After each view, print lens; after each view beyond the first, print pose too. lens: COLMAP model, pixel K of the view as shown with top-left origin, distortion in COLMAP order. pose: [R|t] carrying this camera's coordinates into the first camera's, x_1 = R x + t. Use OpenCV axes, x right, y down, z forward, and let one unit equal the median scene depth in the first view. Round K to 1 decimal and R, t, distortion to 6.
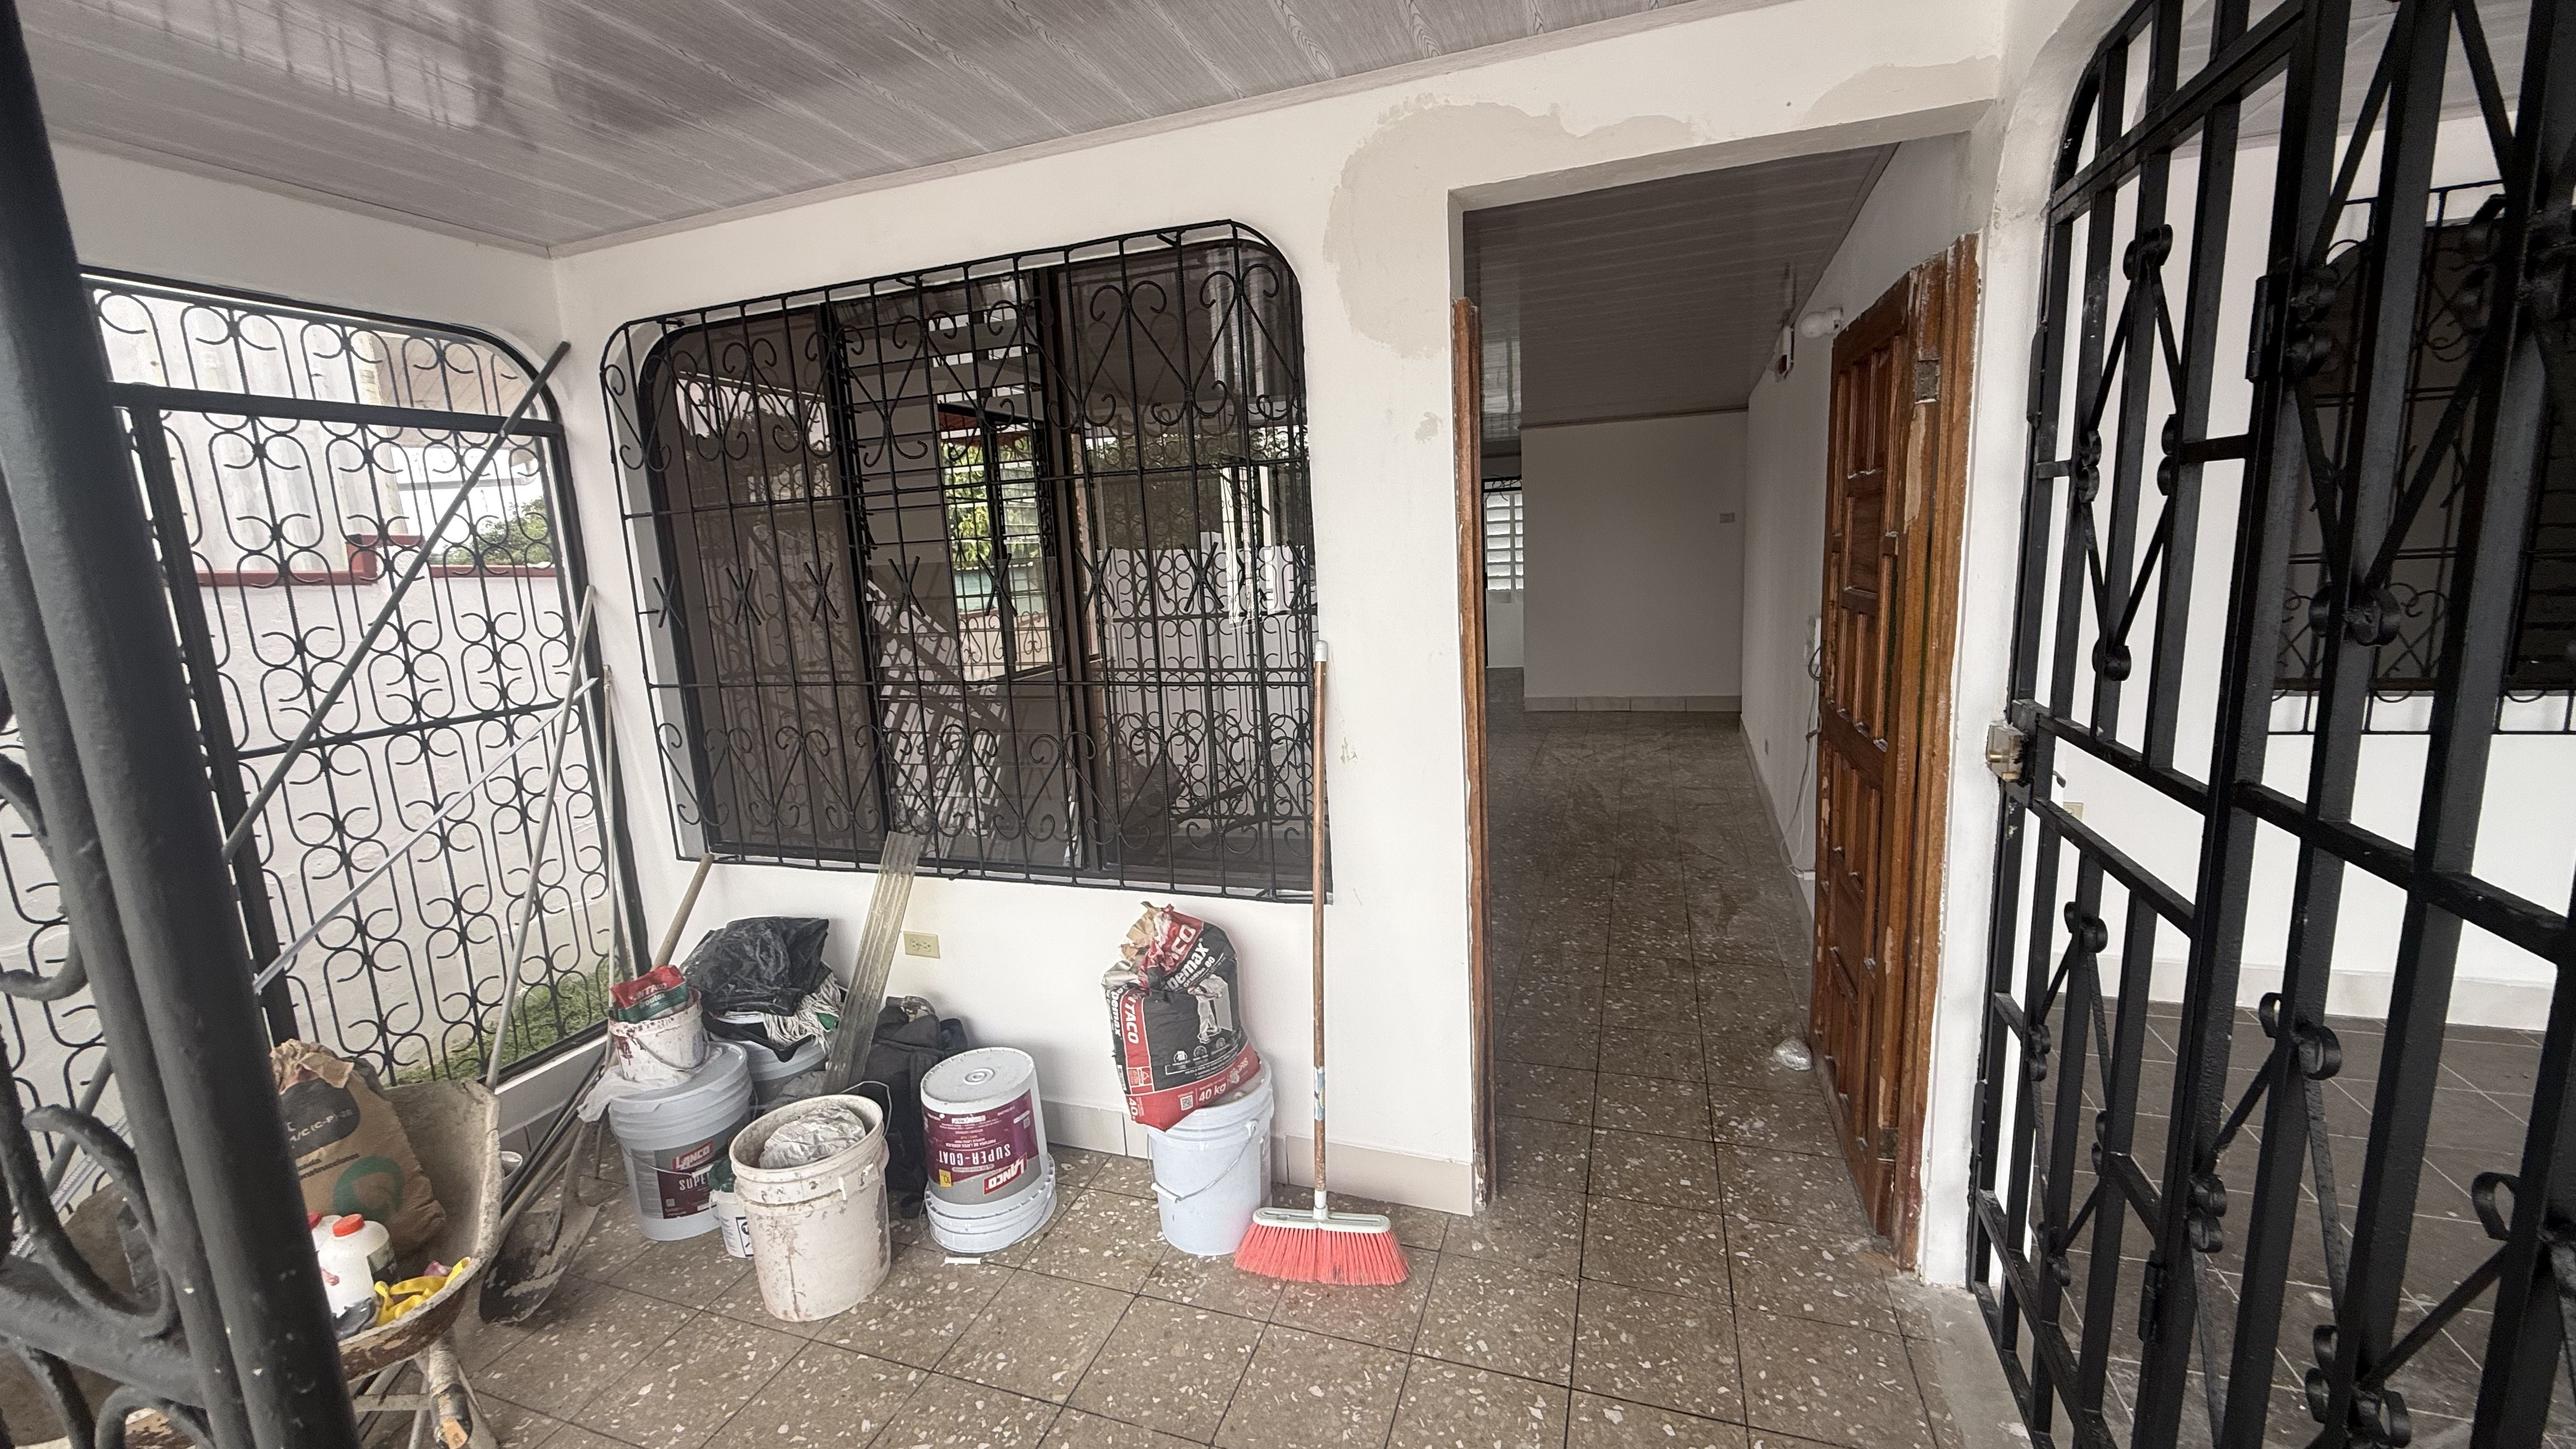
lens RADIAL K [[1049.4, 0, 1284.3], [0, 1049.4, 732.5], [0, 0, 1]] dist [0.002761, -0.000285]
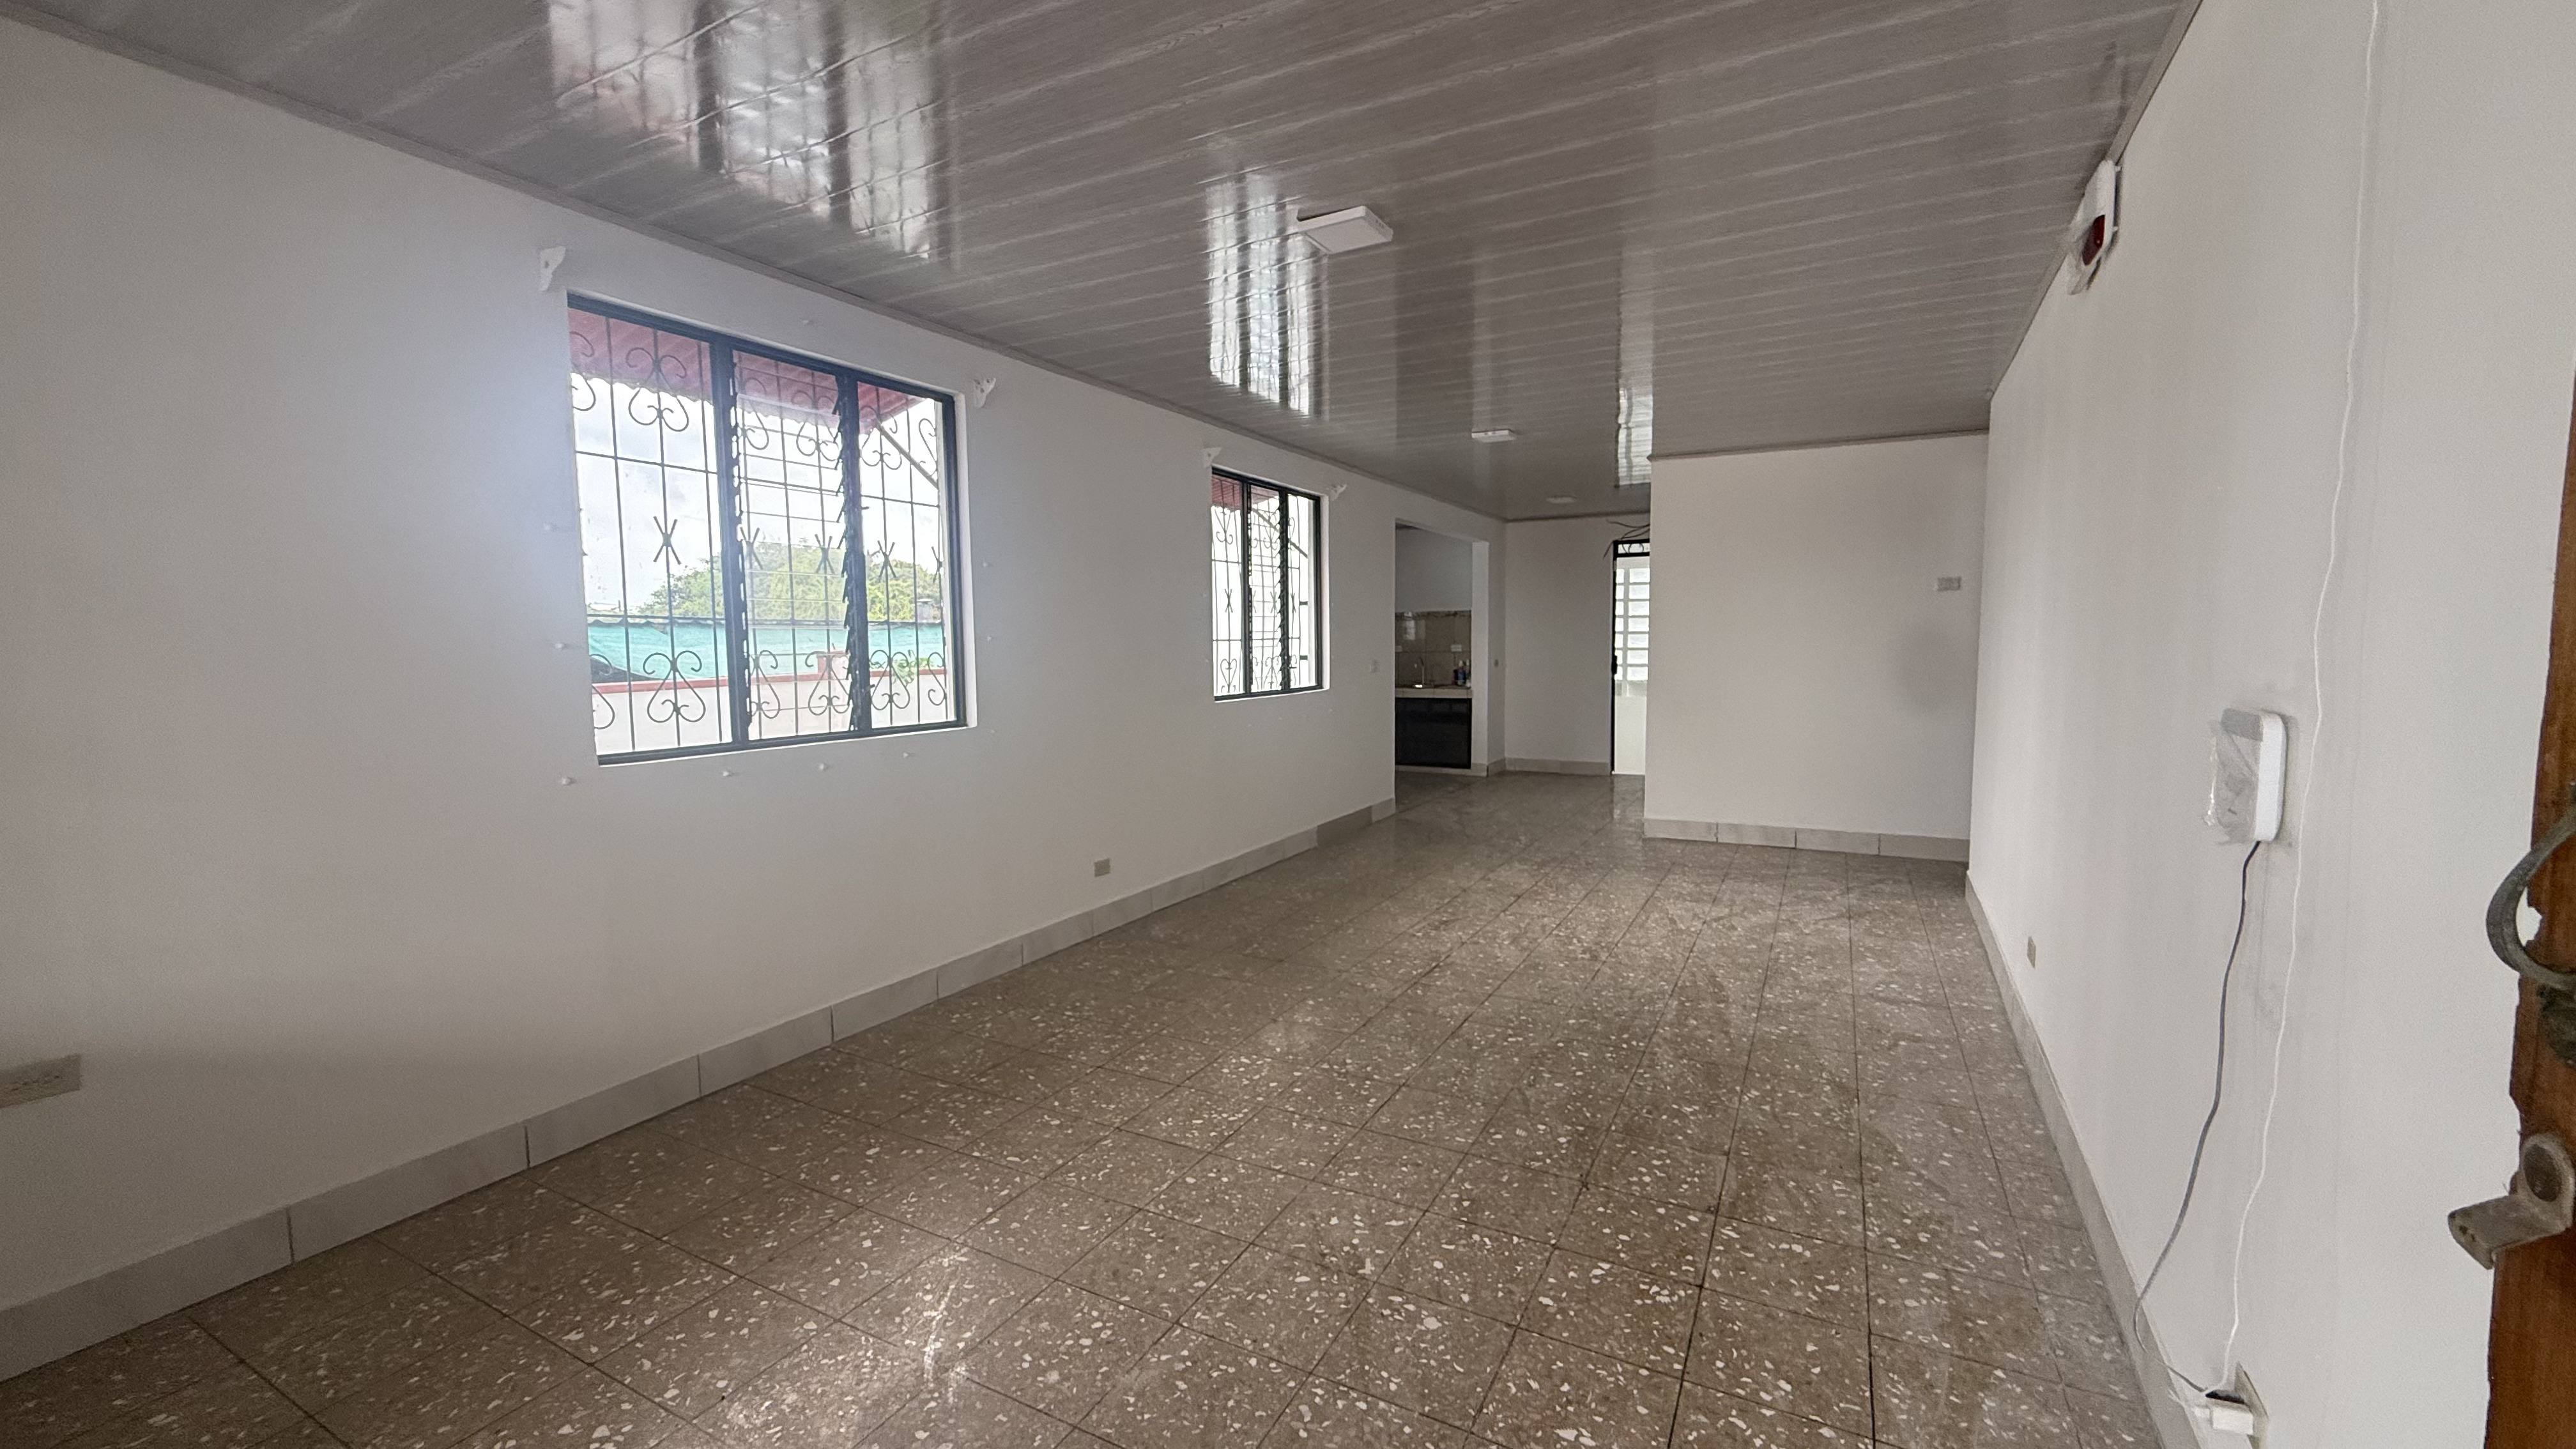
lens RADIAL K [[1049.4, 0, 1283.1], [0, 1049.4, 732.0], [0, 0, 1]] dist [0.002761, -0.000285]
pose [[0.986448, 0.055687, -0.154338, 0.141683], [-0.067946, 0.994842, -0.075322, -0.033109], [0.149347, 0.084788, 0.985143, 0.368806]]
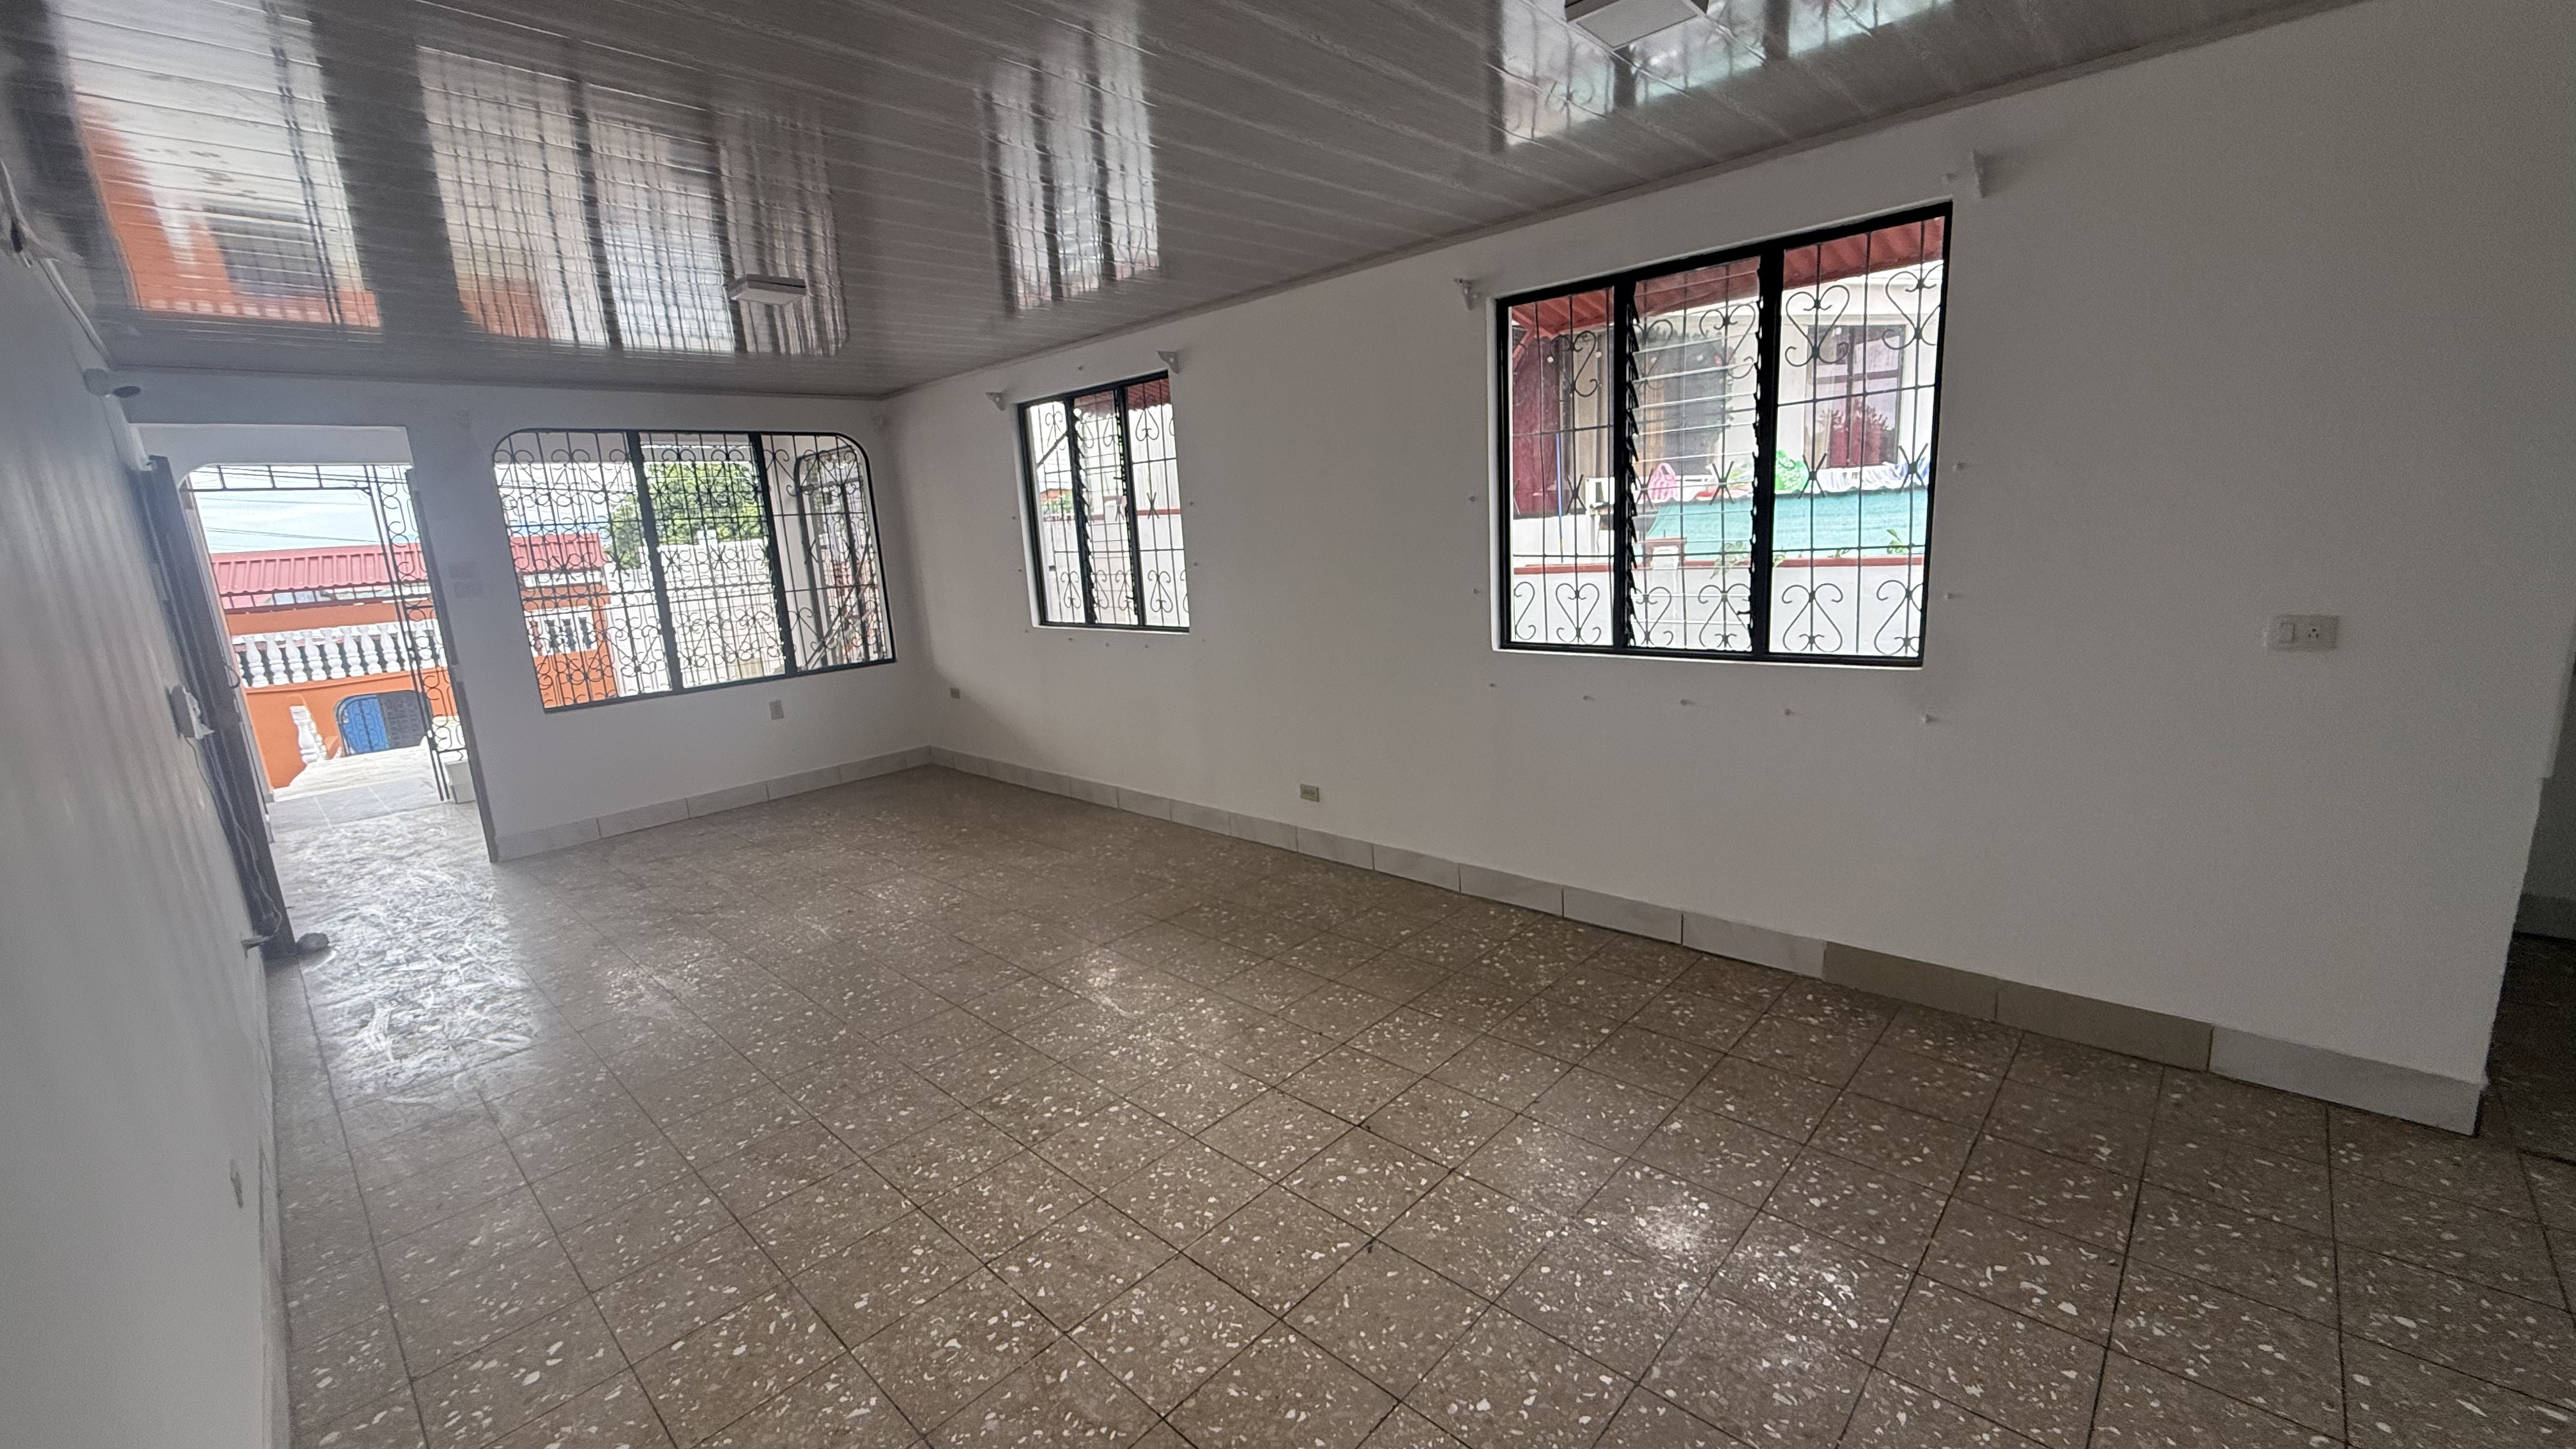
lens RADIAL K [[1049.4, 0, 1284.3], [0, 1049.4, 751.9], [0, 0, 1]] dist [0.002761, -0.000285]
pose [[-0.428181, 0.267859, -0.863083, 0.574302], [-0.079201, 0.940264, 0.331104, -0.272266], [0.900216, 0.210130, -0.381389, 1.428853]]
